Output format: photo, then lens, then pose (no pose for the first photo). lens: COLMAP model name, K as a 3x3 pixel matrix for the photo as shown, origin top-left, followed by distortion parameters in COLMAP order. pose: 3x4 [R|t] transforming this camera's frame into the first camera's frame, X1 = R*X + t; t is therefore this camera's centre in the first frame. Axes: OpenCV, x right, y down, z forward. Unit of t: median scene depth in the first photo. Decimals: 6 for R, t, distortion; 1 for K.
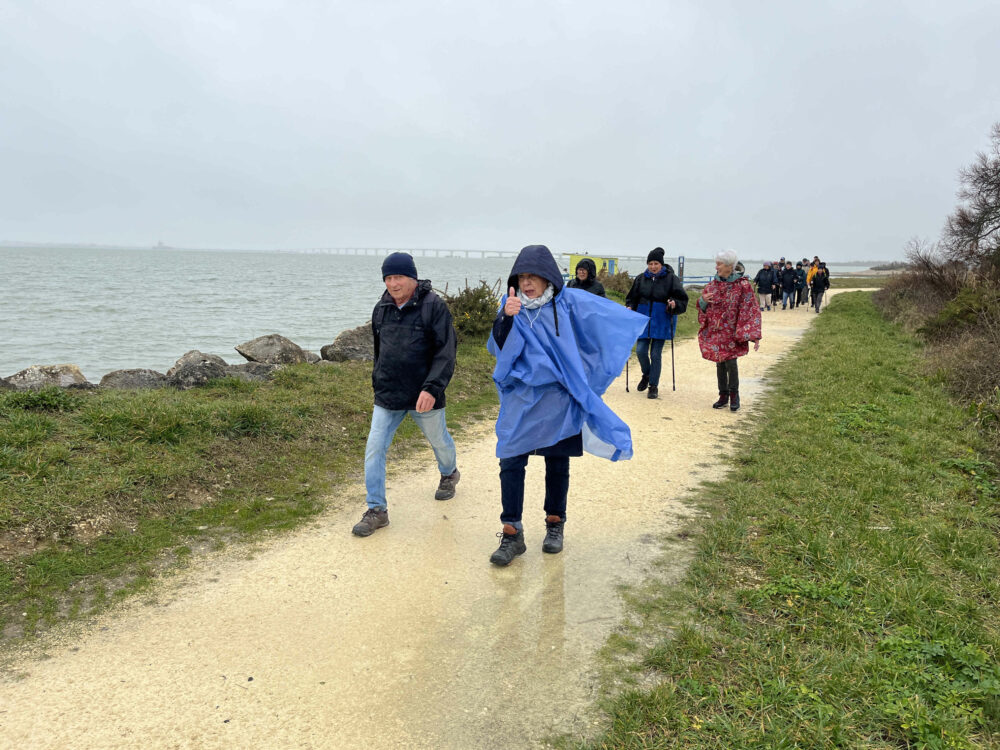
lens RADIAL K [[741.2, 0, 501.0], [0, 741.2, 361.1], [0, 0, 1]] dist [0.078286, -0.097726]
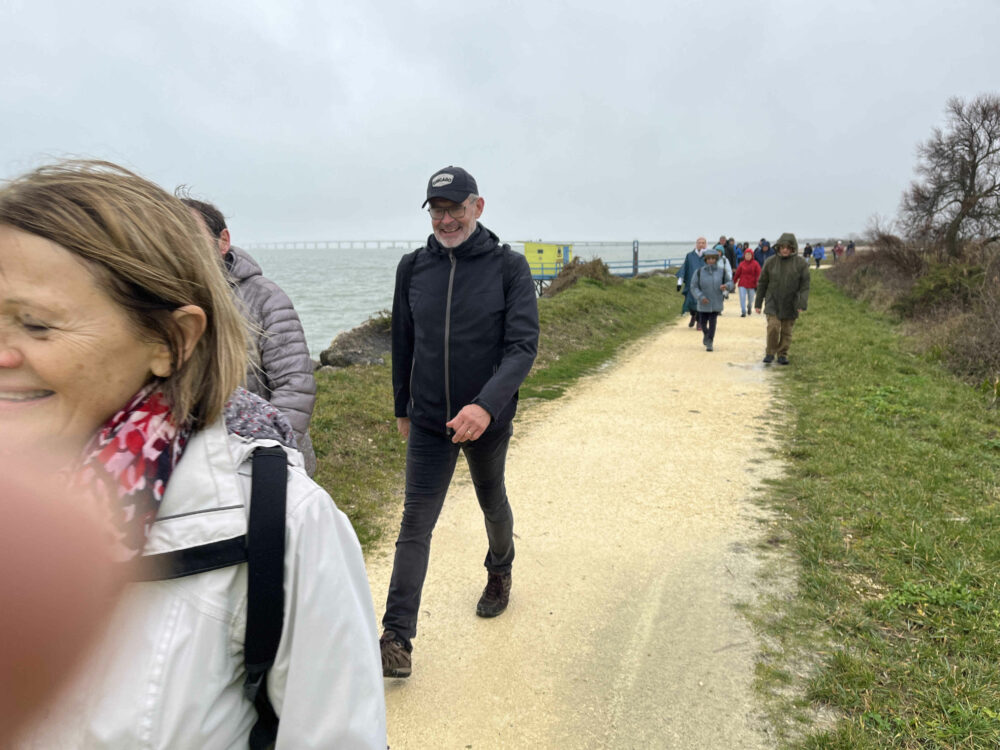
lens RADIAL K [[745.7, 0, 496.9], [0, 745.7, 377.2], [0, 0, 1]] dist [0.079229, -0.109079]
pose [[0.997186, -0.044065, 0.060655, -0.141220], [0.041944, 0.998478, 0.035801, -0.020854], [-0.062140, -0.033156, 0.997517, 0.075130]]
